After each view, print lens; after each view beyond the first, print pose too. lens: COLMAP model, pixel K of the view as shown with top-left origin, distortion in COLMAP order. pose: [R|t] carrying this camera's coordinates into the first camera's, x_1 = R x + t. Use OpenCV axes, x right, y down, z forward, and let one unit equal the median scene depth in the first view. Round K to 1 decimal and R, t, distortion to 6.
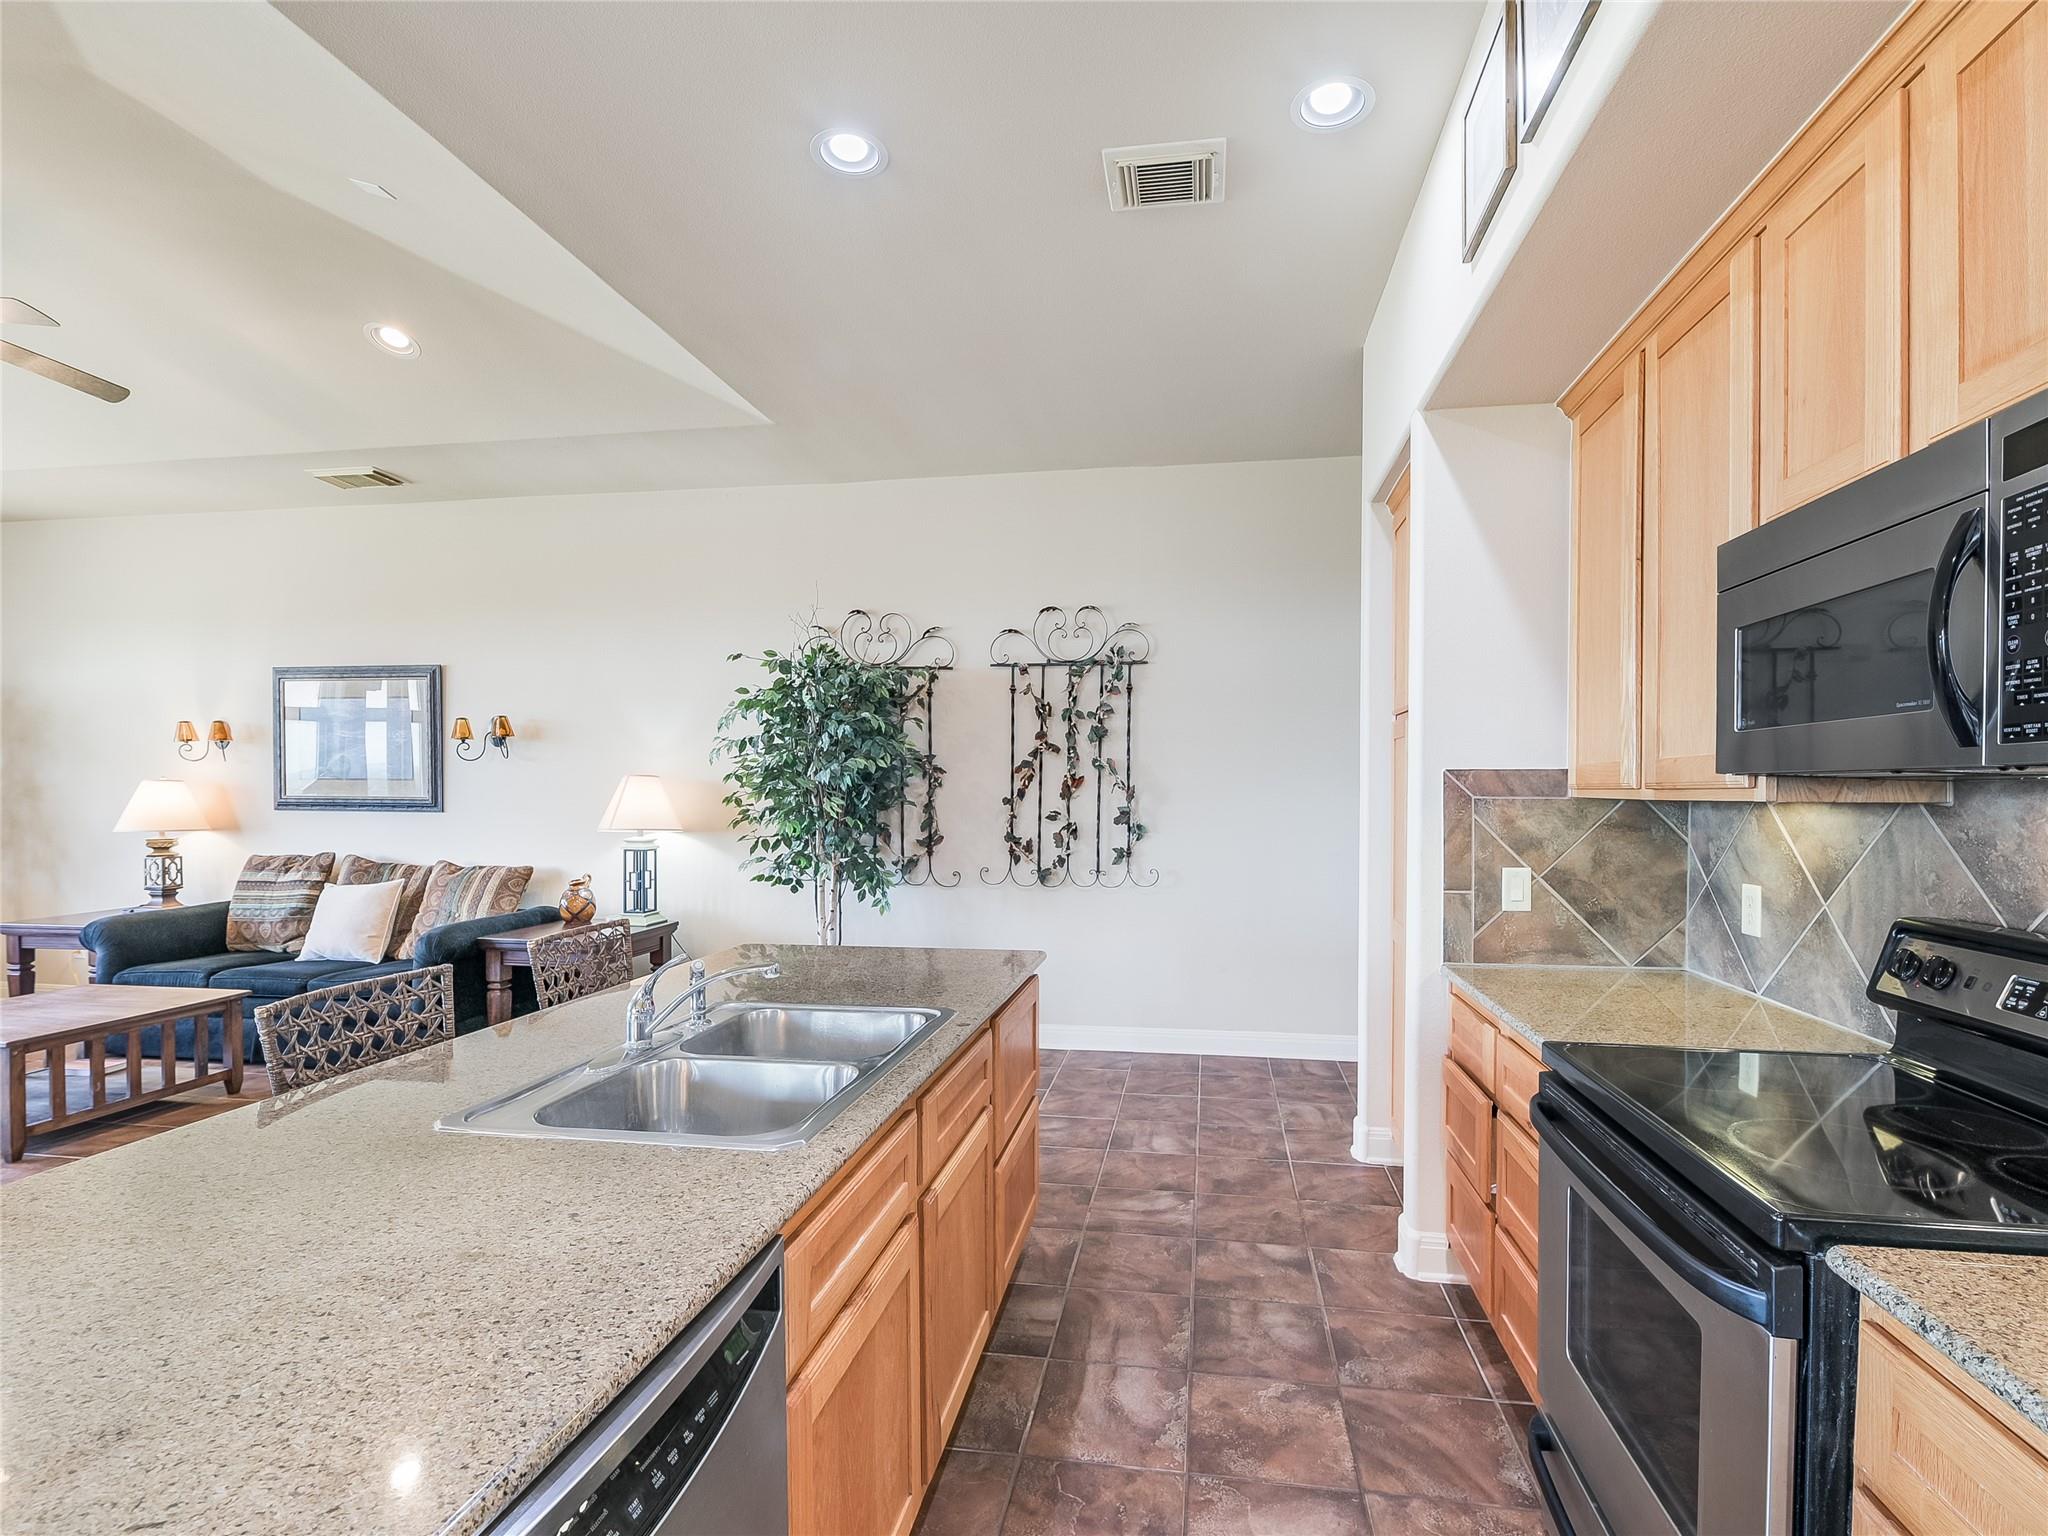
lens RADIAL K [[949.0, 0, 1061.1], [0, 949.0, 806.3], [0, 0, 1]] dist [-0.013927, -0.000400]
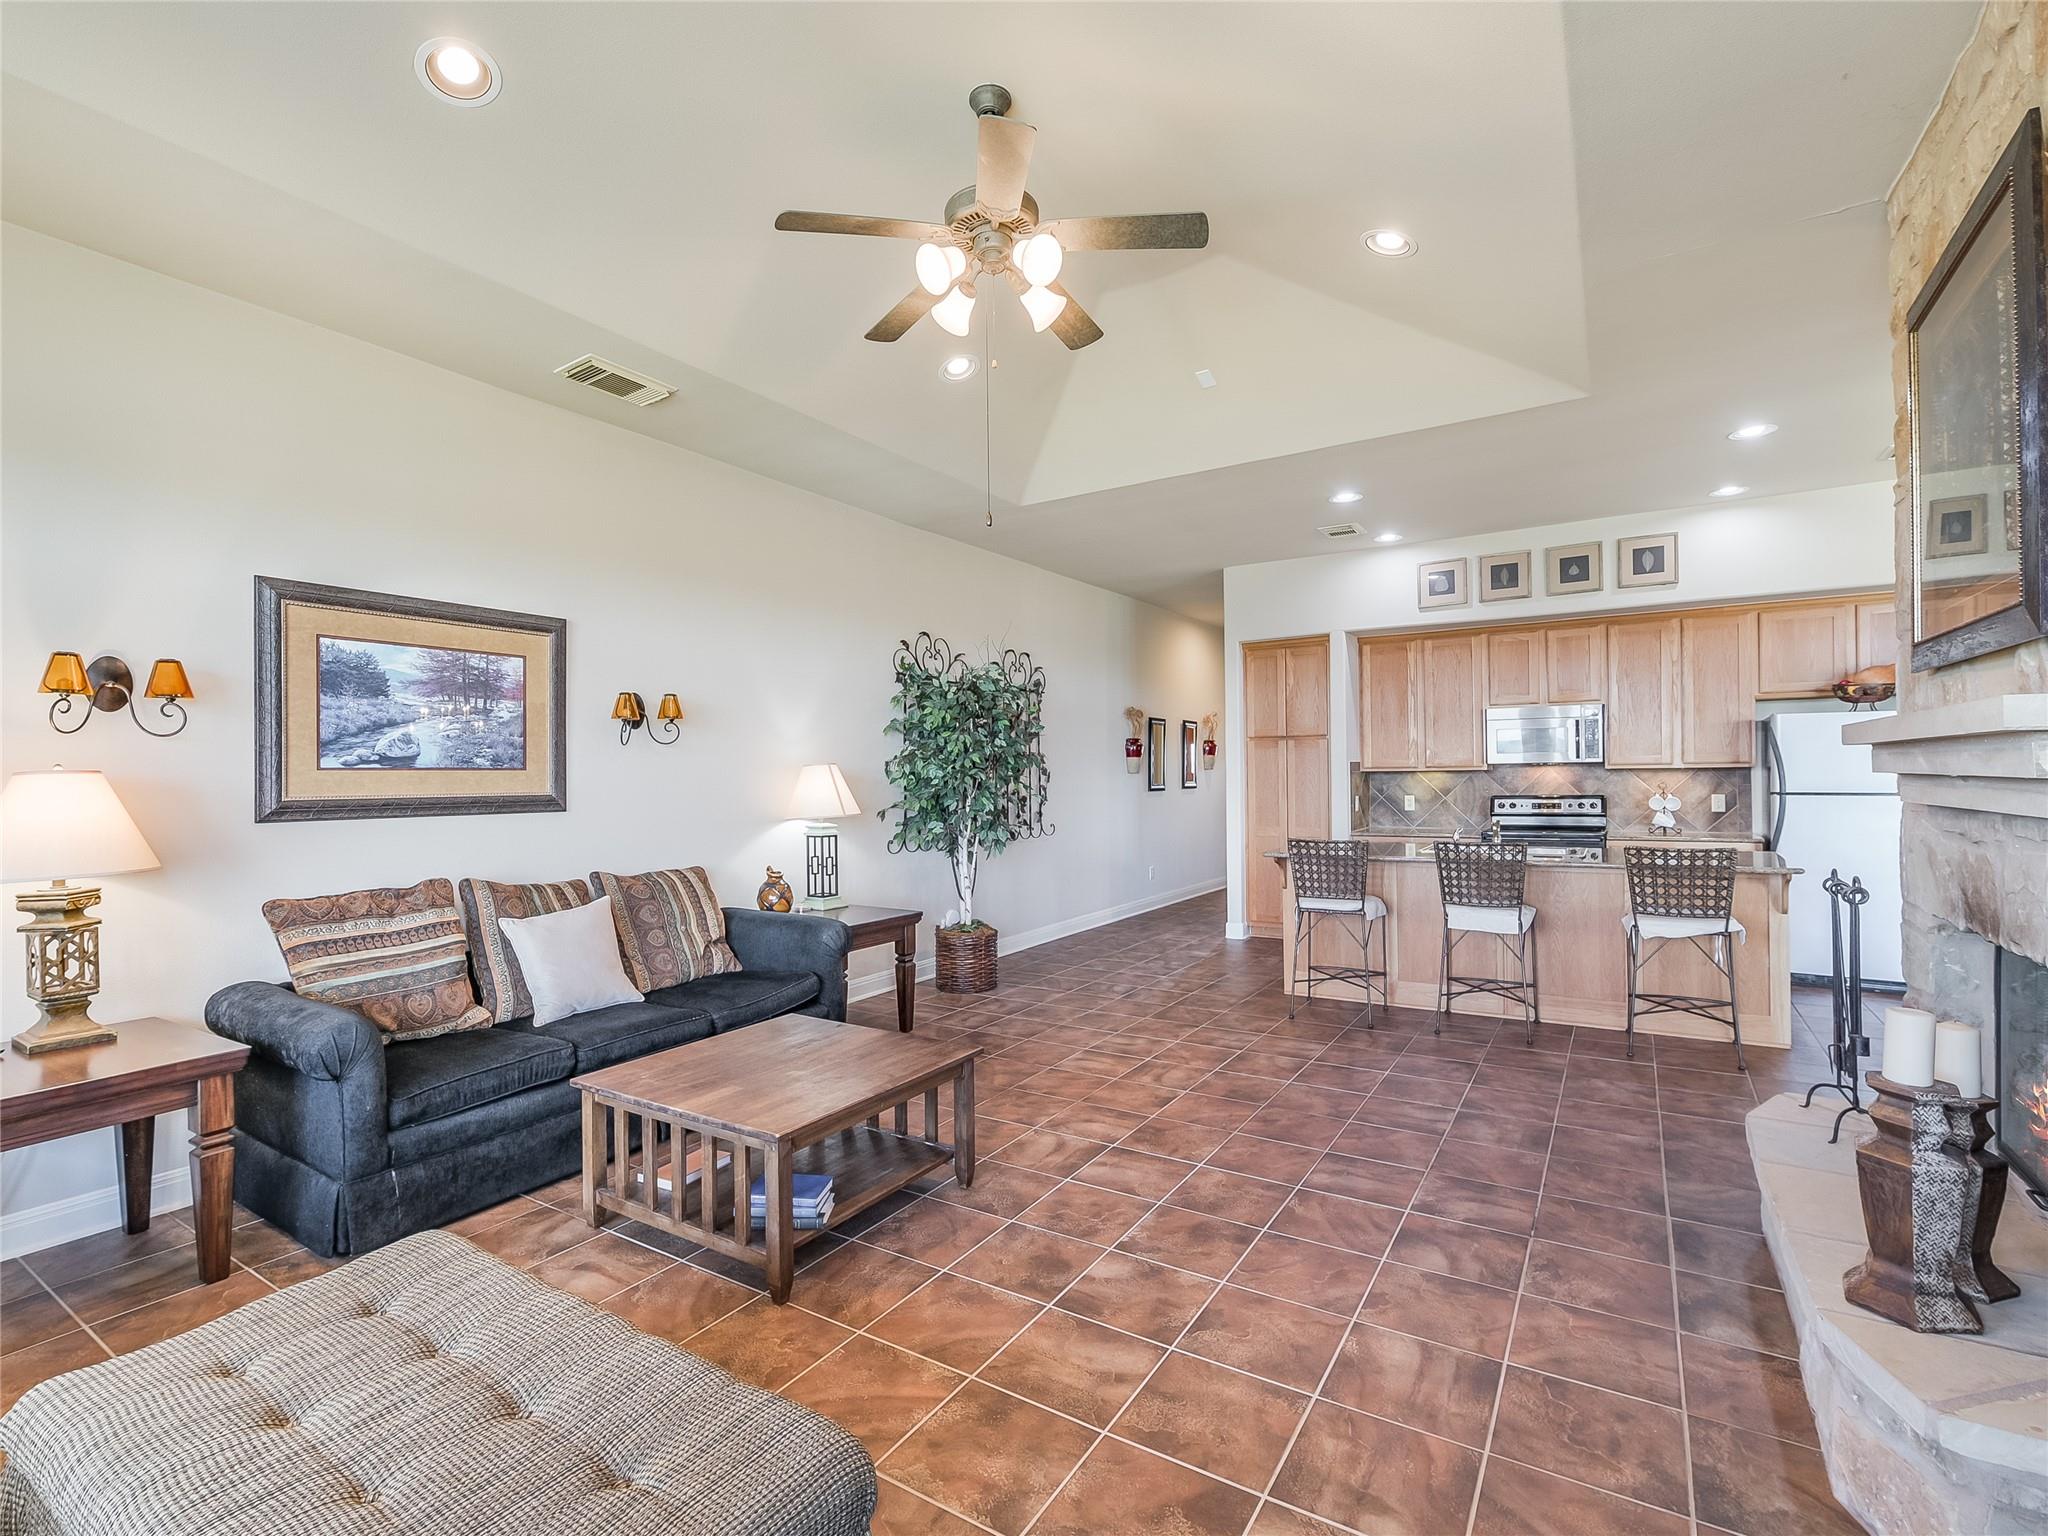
lens RADIAL K [[950.0, 0, 1021.1], [0, 950.0, 776.3], [0, 0, 1]] dist [-0.003302, -0.001445]
pose [[0.415314, -0.009728, 0.909626, -1.237549], [0.032104, 0.999477, -0.003969, -0.007713], [-0.909112, 0.030850, 0.415409, 0.351416]]
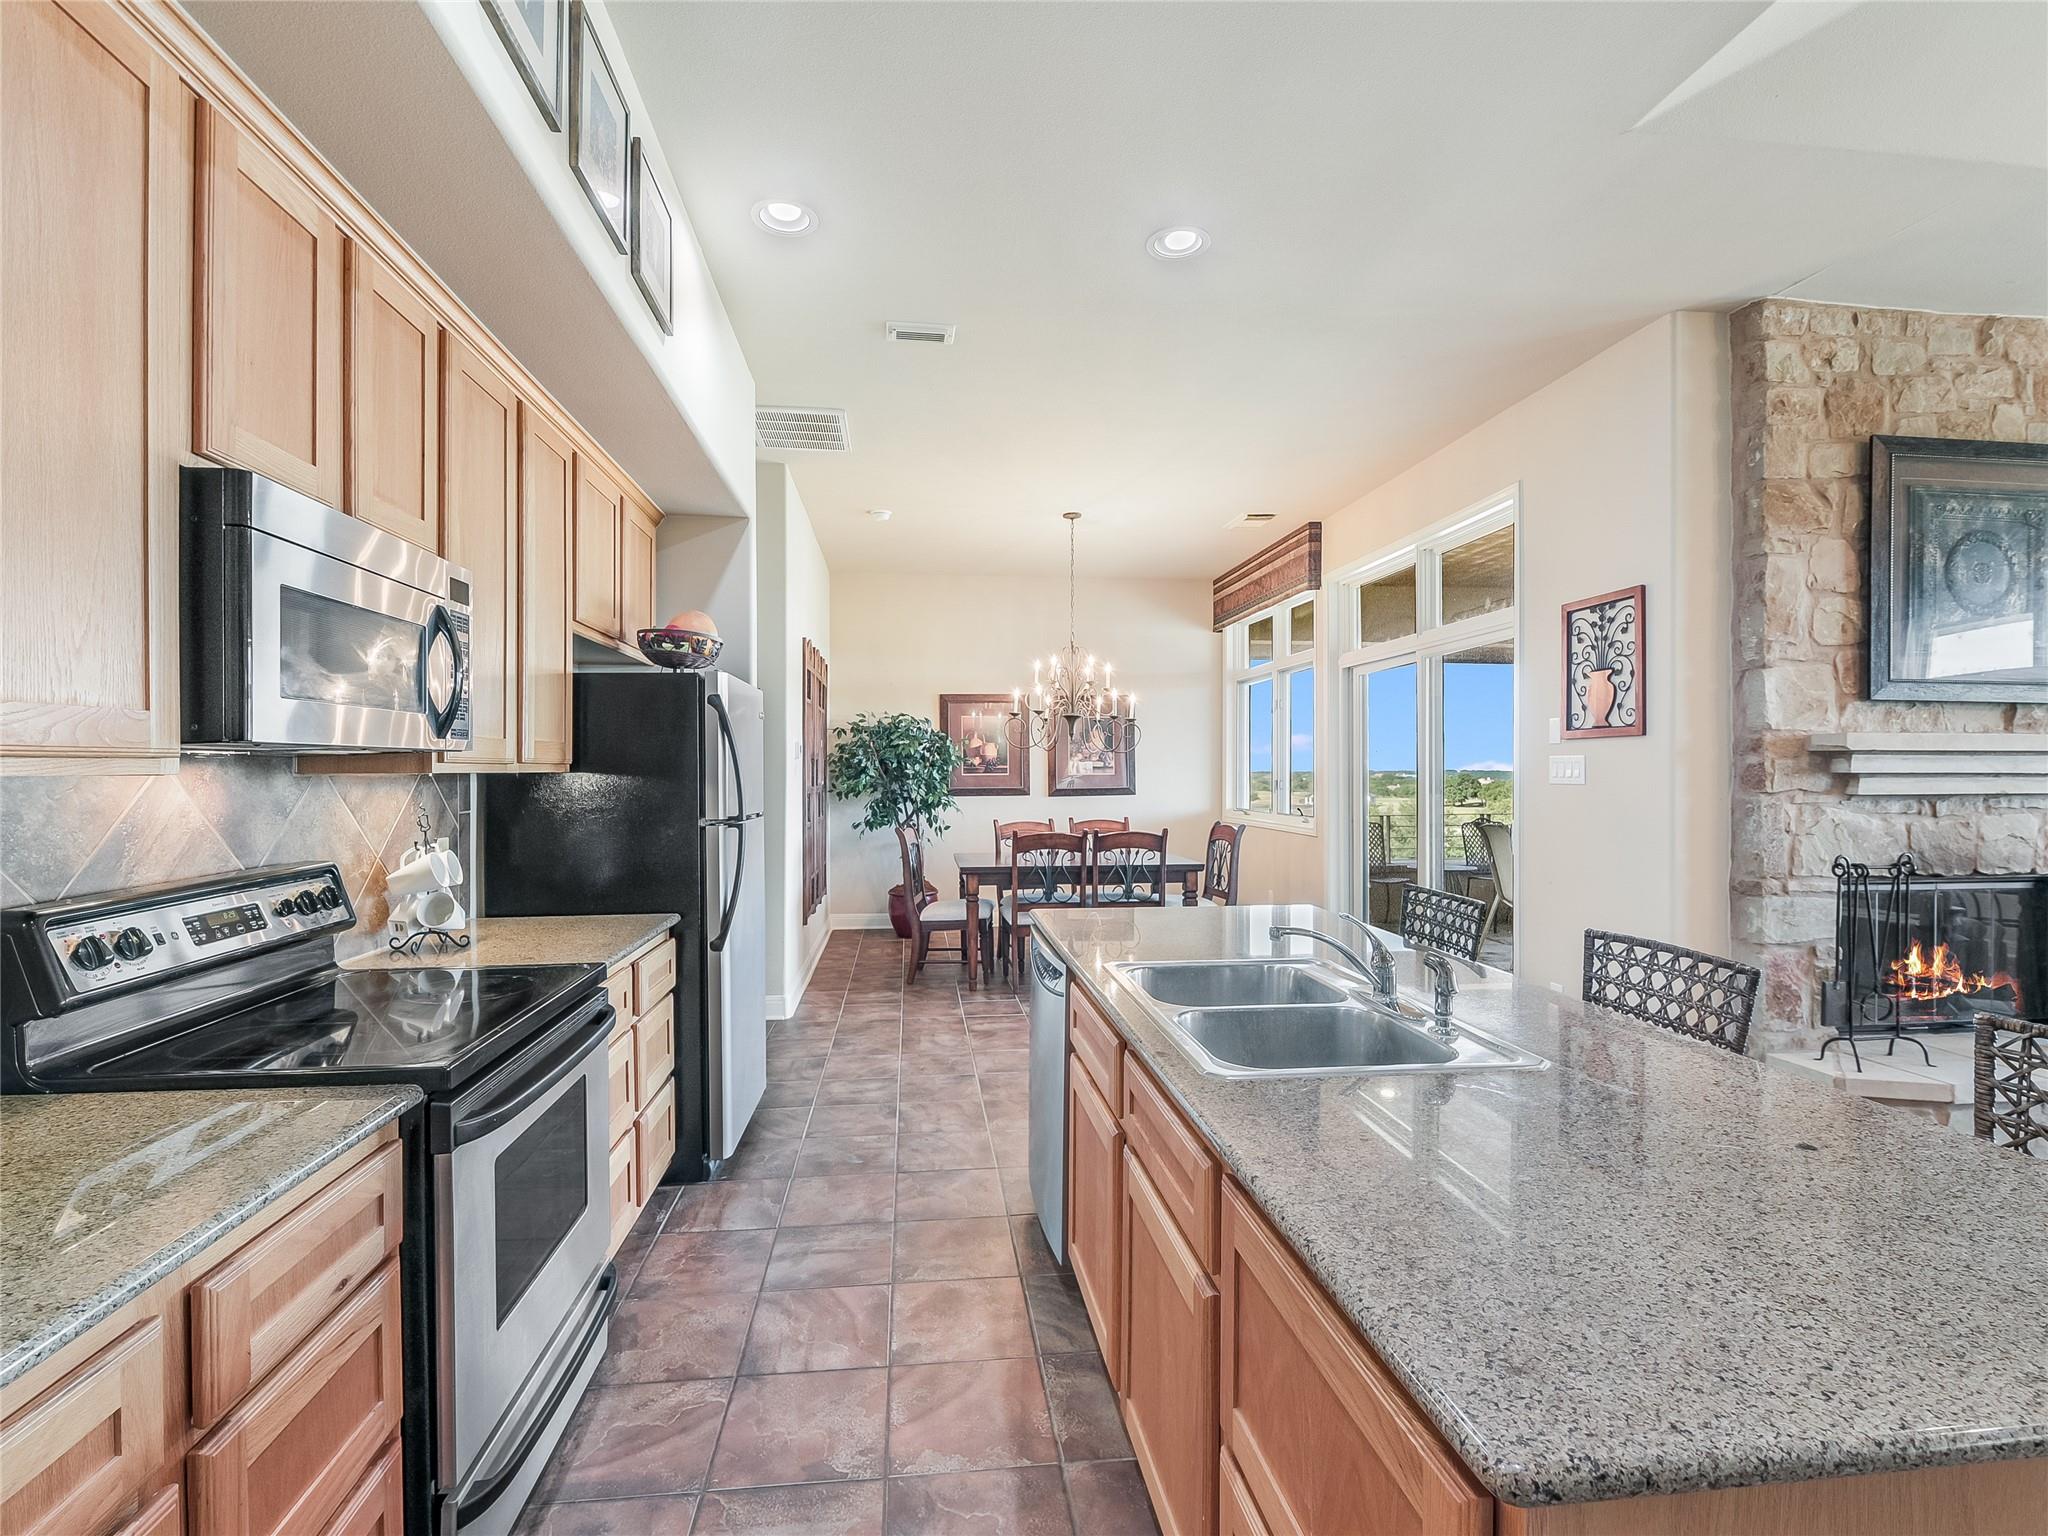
lens RADIAL K [[950.0, 0, 1021.1], [0, 950.0, 776.3], [0, 0, 1]] dist [-0.003302, -0.001445]
pose [[-0.968878, 0.001453, -0.247534, 0.074468], [-0.005707, 0.999586, 0.028206, -0.009571], [0.247473, 0.028741, -0.968469, 0.615733]]
